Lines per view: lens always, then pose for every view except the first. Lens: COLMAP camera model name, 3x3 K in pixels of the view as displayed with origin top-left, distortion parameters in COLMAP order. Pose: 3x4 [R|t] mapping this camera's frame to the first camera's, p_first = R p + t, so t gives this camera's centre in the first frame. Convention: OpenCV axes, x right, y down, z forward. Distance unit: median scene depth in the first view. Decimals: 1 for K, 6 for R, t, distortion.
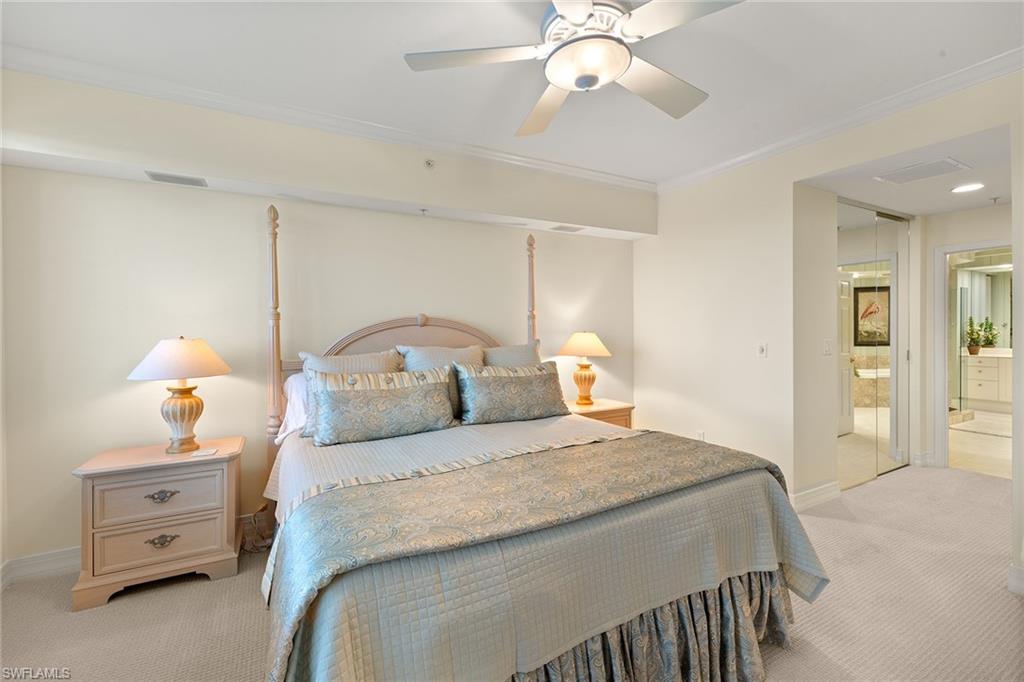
lens RADIAL K [[434.6, 0, 512.0], [0, 434.6, 339.1], [0, 0, 1]] dist [0.000734, -0.000360]
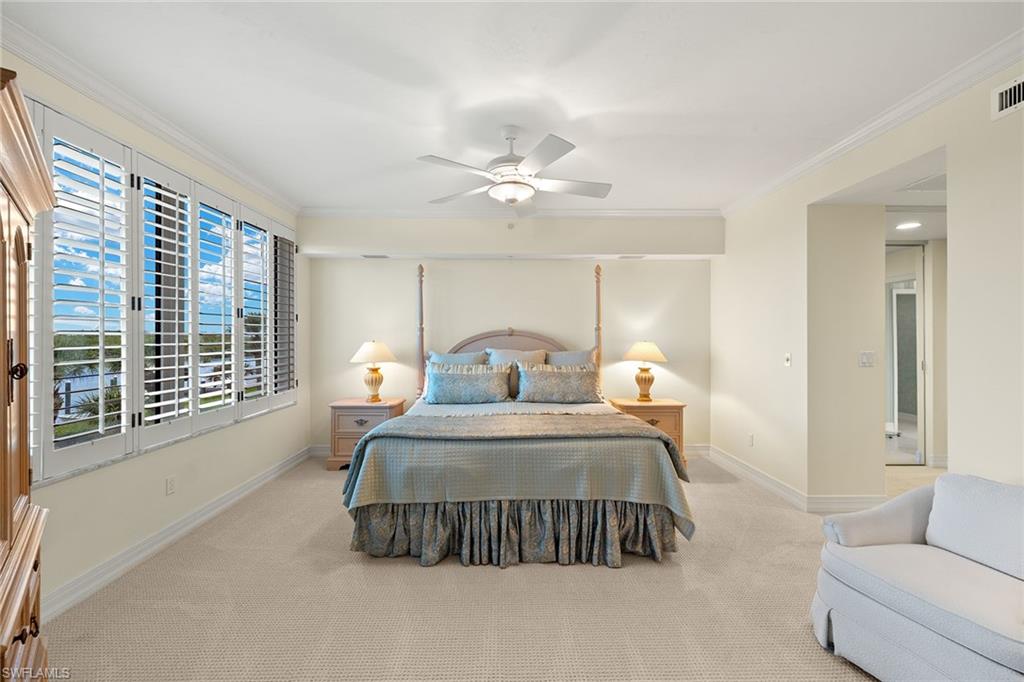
lens RADIAL K [[434.6, 0, 517.4], [0, 434.6, 344.4], [0, 0, 1]] dist [0.000734, -0.000360]
pose [[0.884272, 0.016149, -0.466693, 0.567731], [-0.017875, 0.999840, 0.000728, -0.002293], [0.466631, 0.007699, 0.884419, -0.317722]]
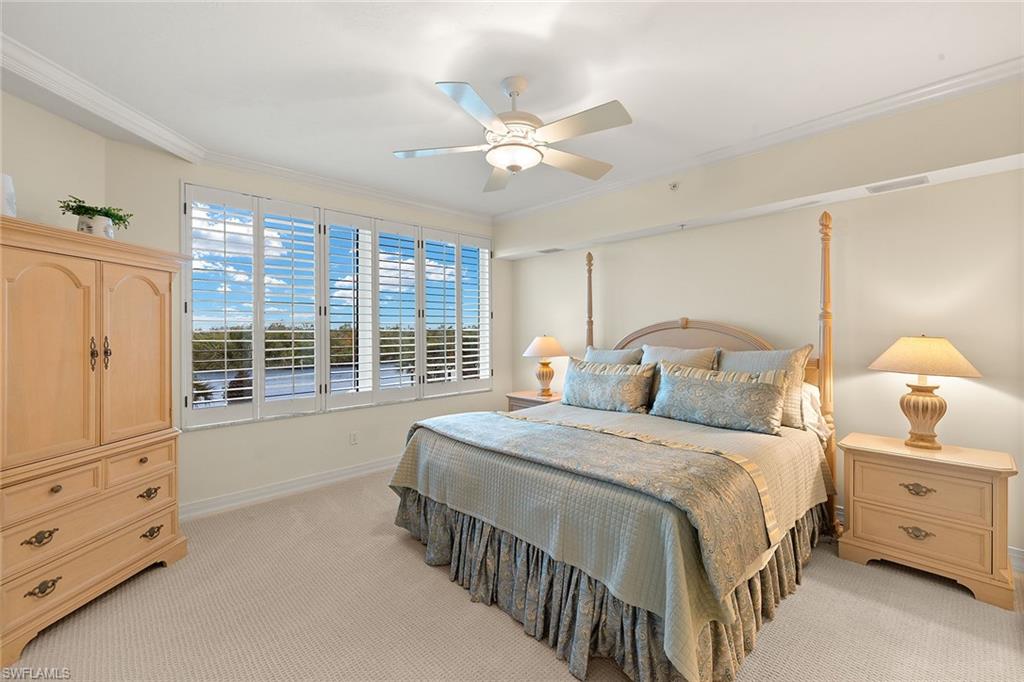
lens RADIAL K [[434.6, 0, 509.0], [0, 434.6, 338.8], [0, 0, 1]] dist [0.000734, -0.000360]
pose [[0.236199, 0.022562, -0.971443, 0.885942], [-0.014168, 0.999704, 0.019774, -0.021859], [0.971601, 0.009092, 0.236449, 0.338043]]
